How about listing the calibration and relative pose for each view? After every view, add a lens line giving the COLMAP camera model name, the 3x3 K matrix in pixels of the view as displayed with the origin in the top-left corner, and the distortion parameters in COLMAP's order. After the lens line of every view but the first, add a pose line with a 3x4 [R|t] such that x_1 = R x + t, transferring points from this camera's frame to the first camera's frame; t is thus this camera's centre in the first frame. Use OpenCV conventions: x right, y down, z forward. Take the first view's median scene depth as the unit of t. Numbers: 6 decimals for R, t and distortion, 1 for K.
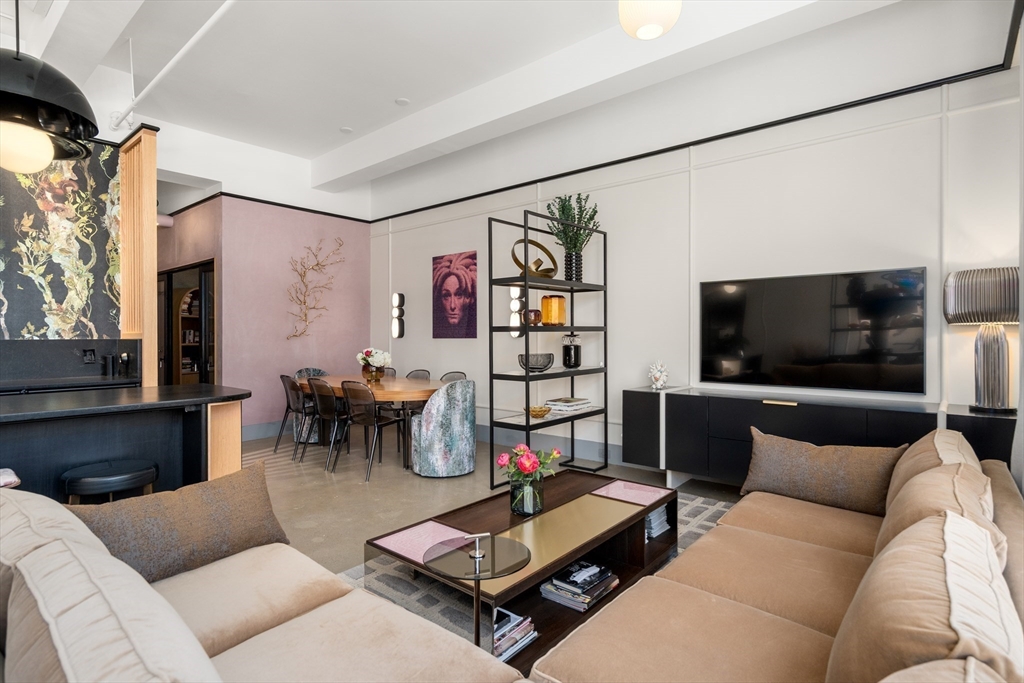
lens RADIAL K [[514.1, 0, 507.2], [0, 514.1, 337.7], [0, 0, 1]] dist [-0.009172, -0.001022]
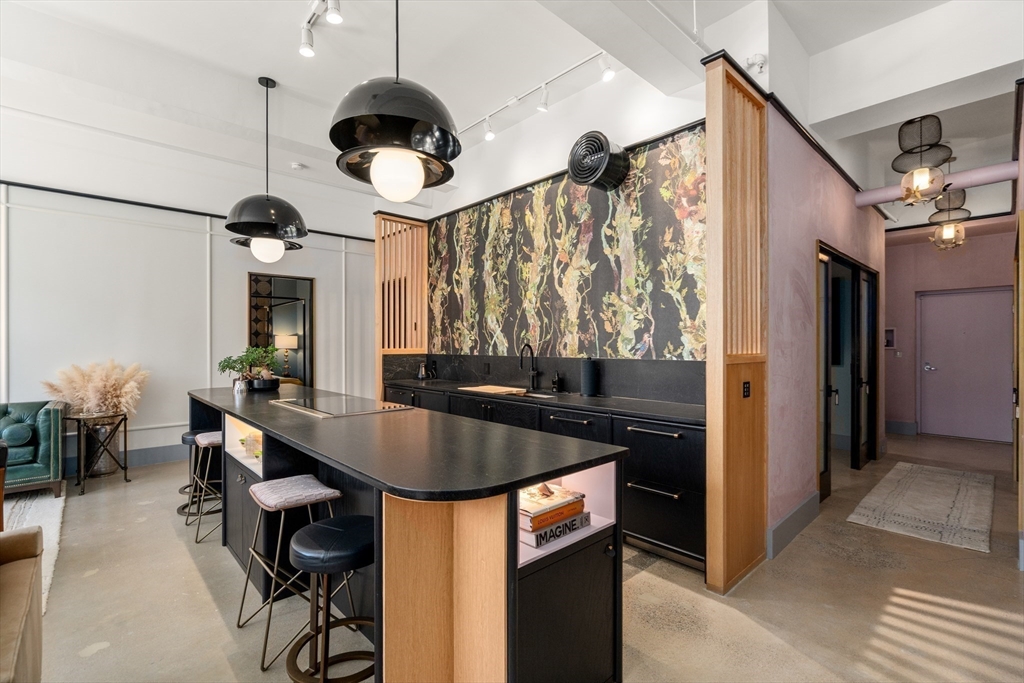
lens RADIAL K [[463.6, 0, 499.8], [0, 463.6, 343.4], [0, 0, 1]] dist [-0.005579, 0.003518]
pose [[-0.127319, 0.001405, -0.991861, -0.031626], [-0.002374, 0.999996, 0.001721, -0.020833], [0.991859, 0.002573, -0.127315, 0.598854]]
